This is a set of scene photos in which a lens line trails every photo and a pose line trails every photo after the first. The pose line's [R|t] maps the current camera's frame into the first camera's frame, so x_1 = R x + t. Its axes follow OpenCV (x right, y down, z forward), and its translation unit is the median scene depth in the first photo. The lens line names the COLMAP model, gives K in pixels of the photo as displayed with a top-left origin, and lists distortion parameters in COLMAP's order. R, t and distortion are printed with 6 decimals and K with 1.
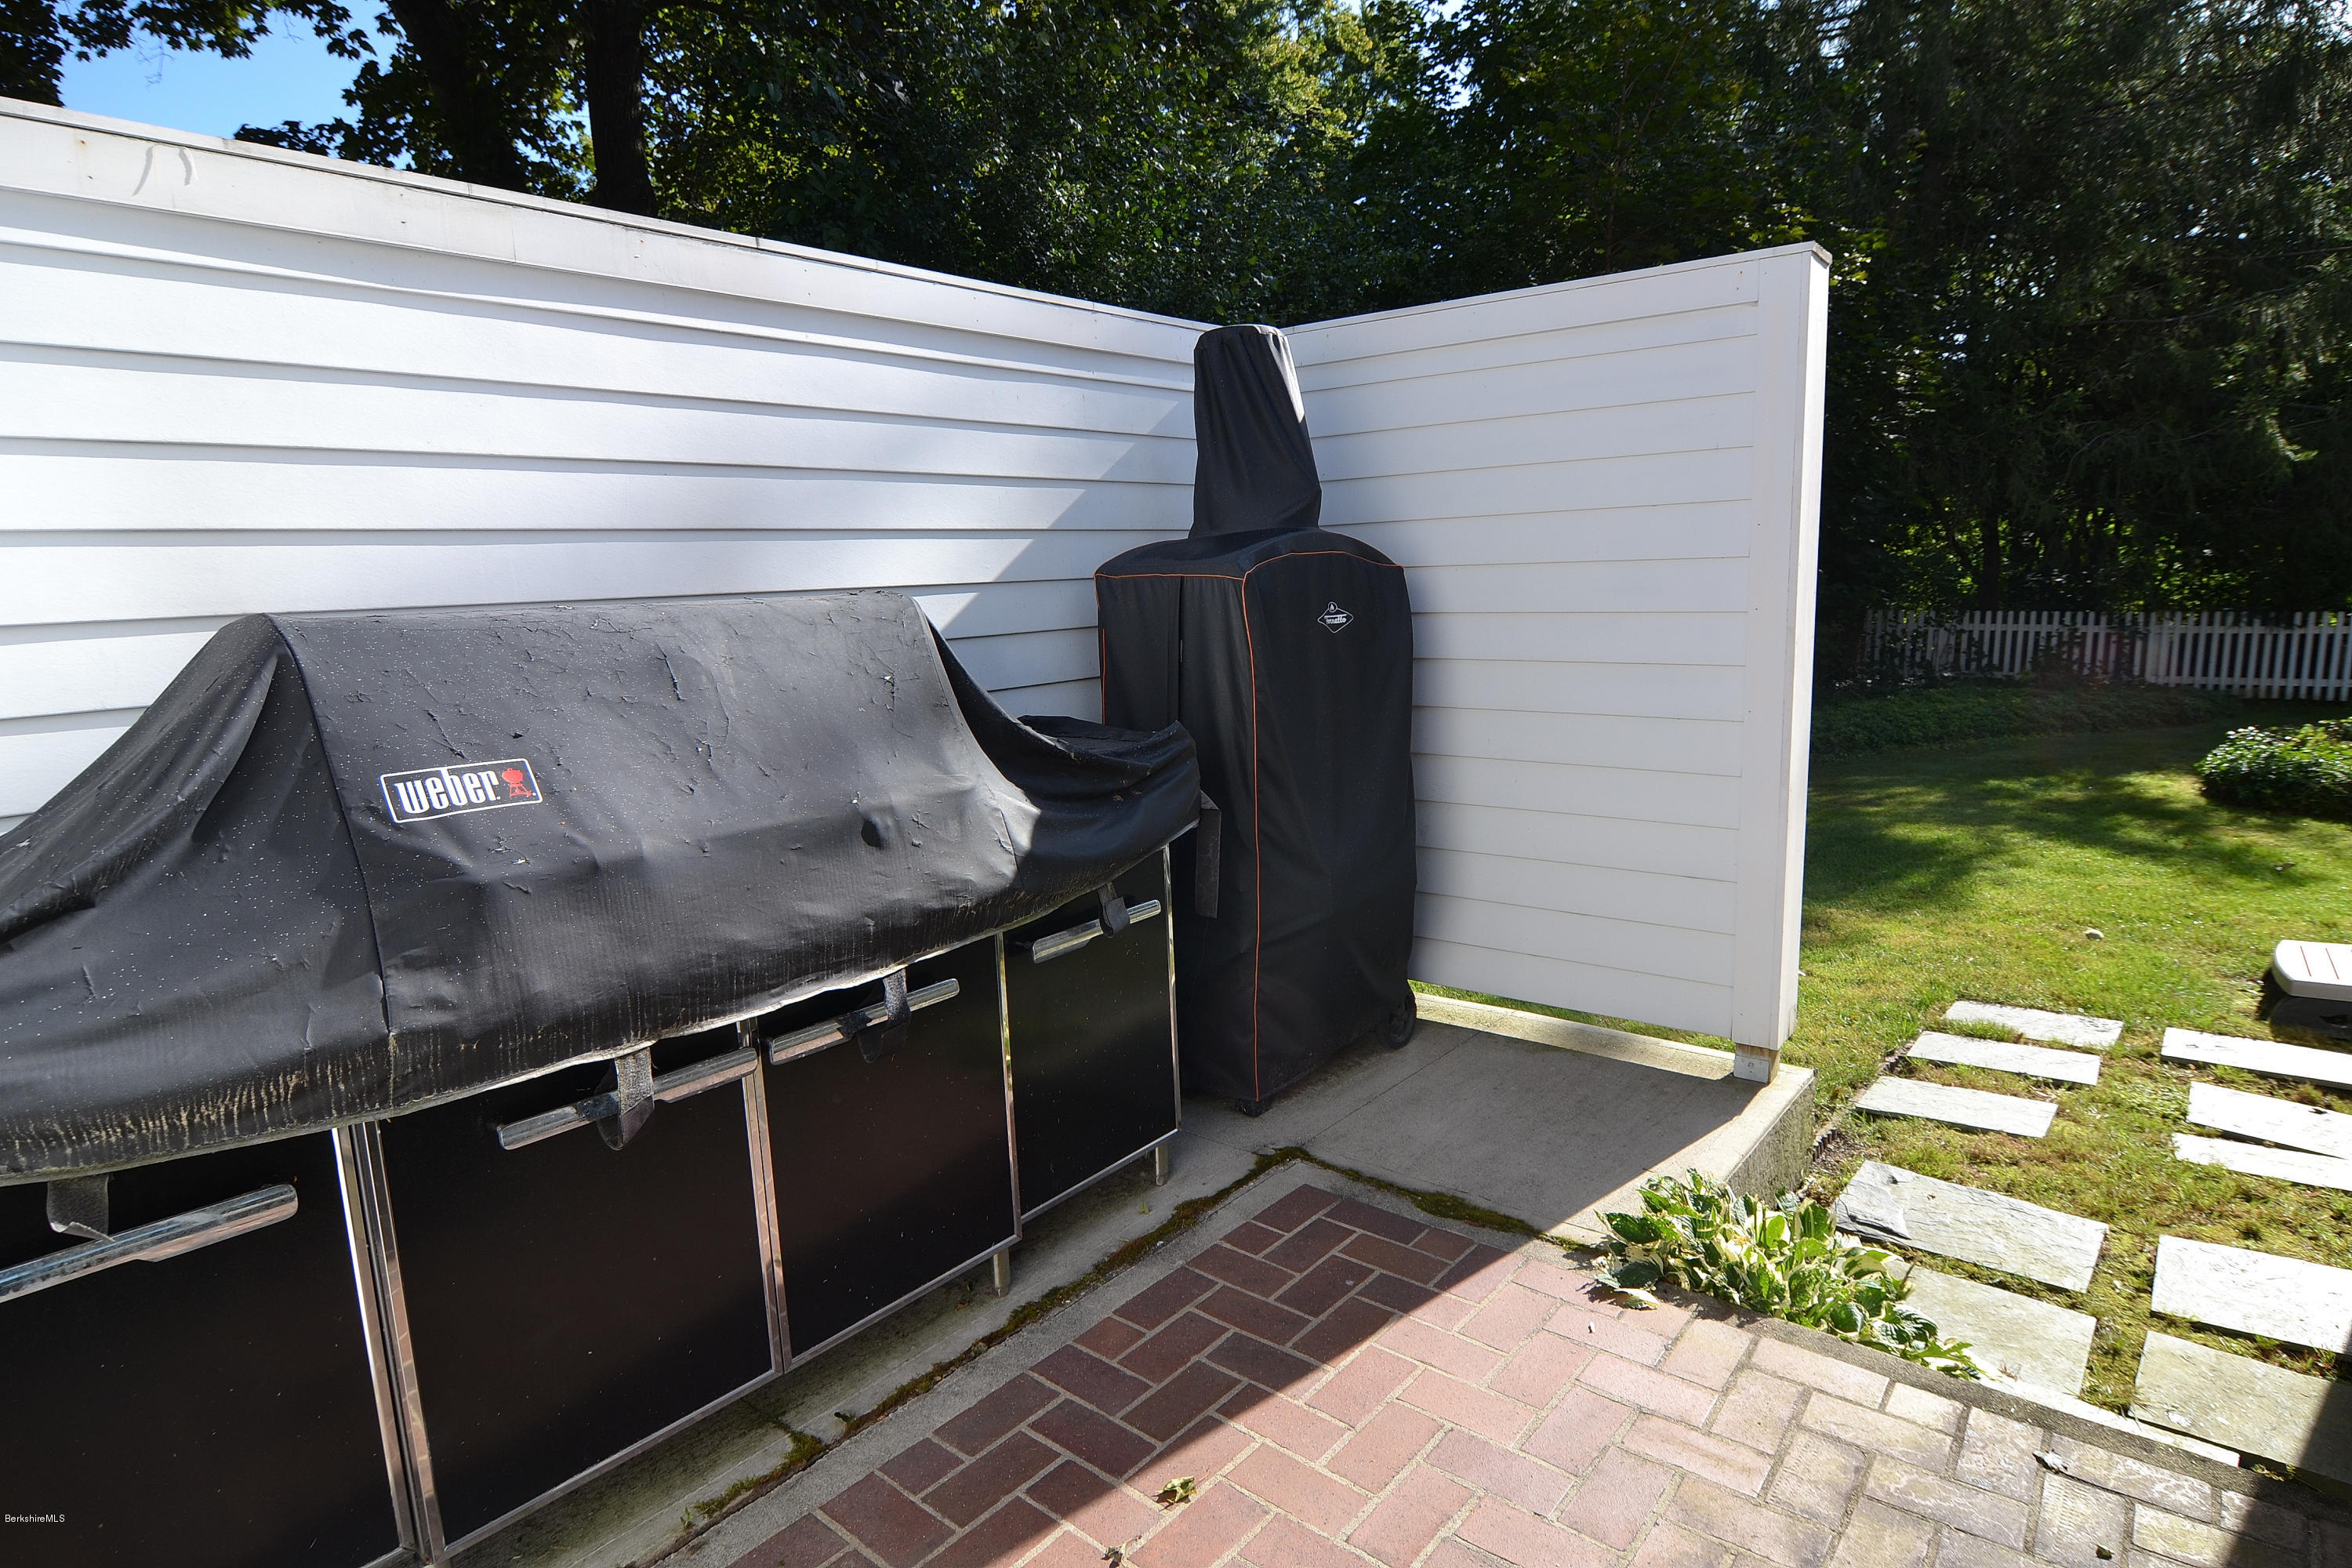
lens RADIAL K [[1283.9, 0, 1183.4], [0, 1283.9, 795.4], [0, 0, 1]] dist [-0.007060, -0.008368]
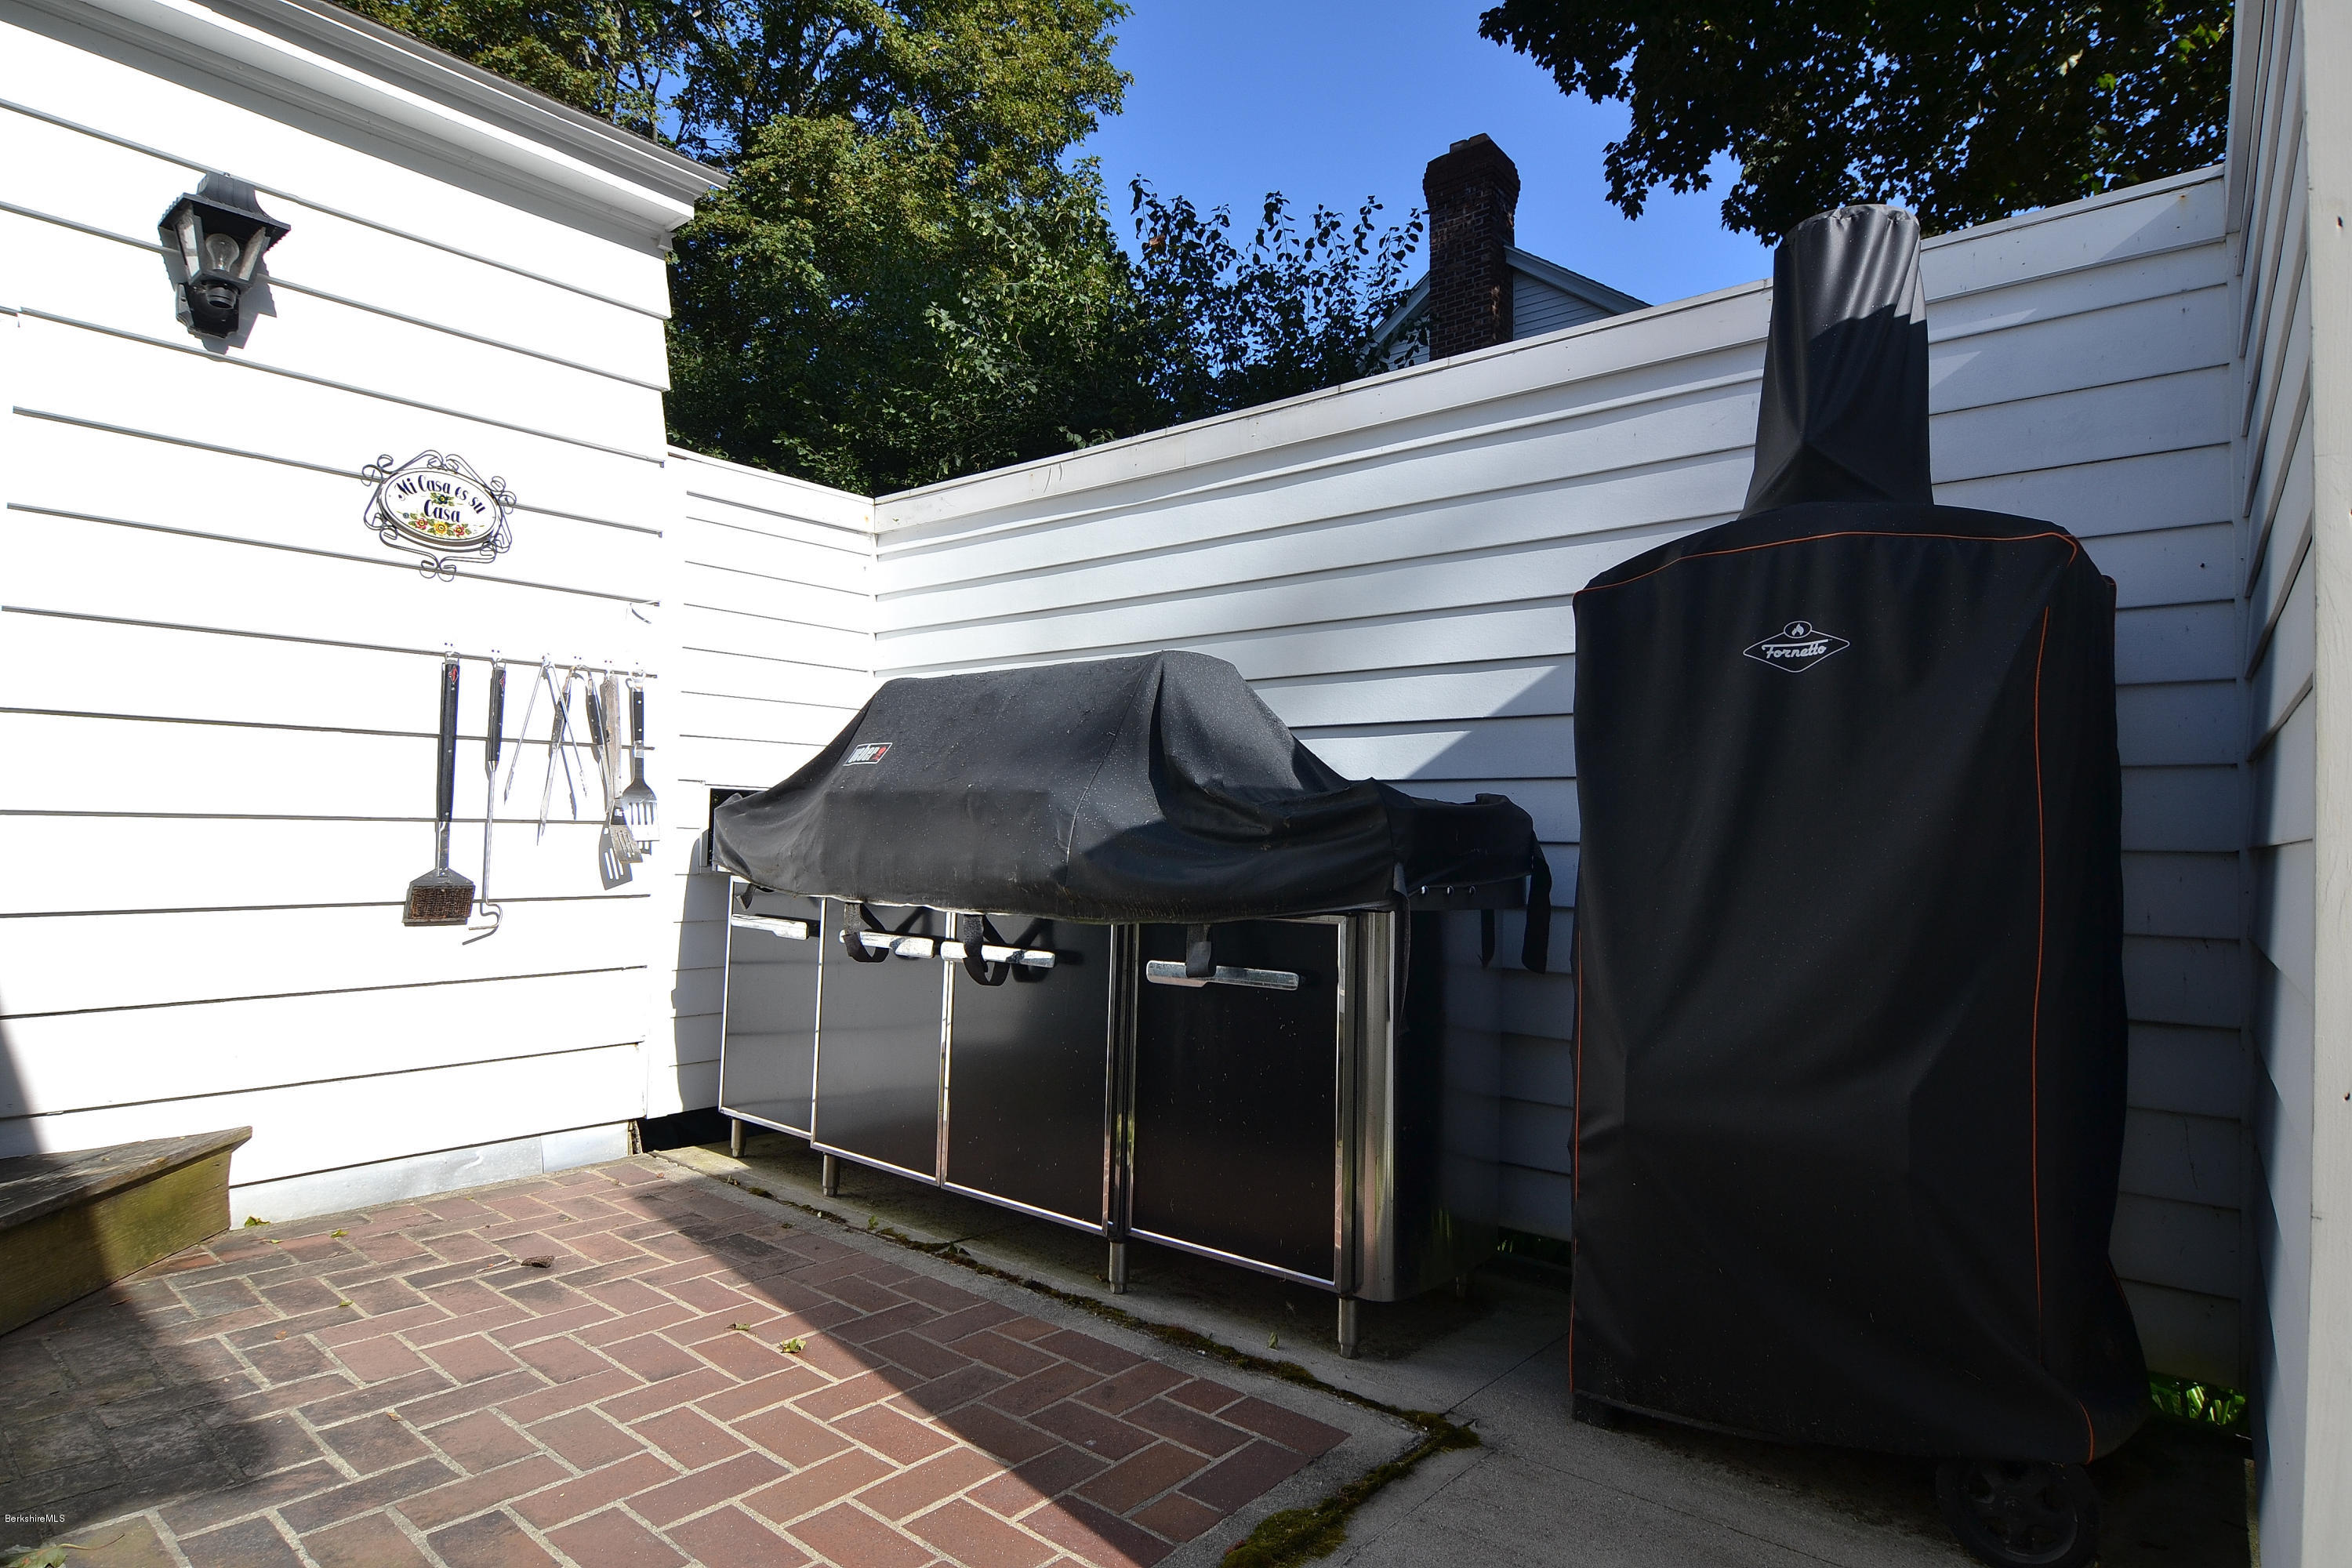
lens RADIAL K [[1283.9, 0, 1184.4], [0, 1283.9, 776.9], [0, 0, 1]] dist [-0.007060, -0.008368]
pose [[-0.005808, -0.017586, -0.999828, 0.854009], [-0.200003, 0.979663, -0.016069, -0.018922], [0.979778, 0.199876, -0.009207, 0.907582]]
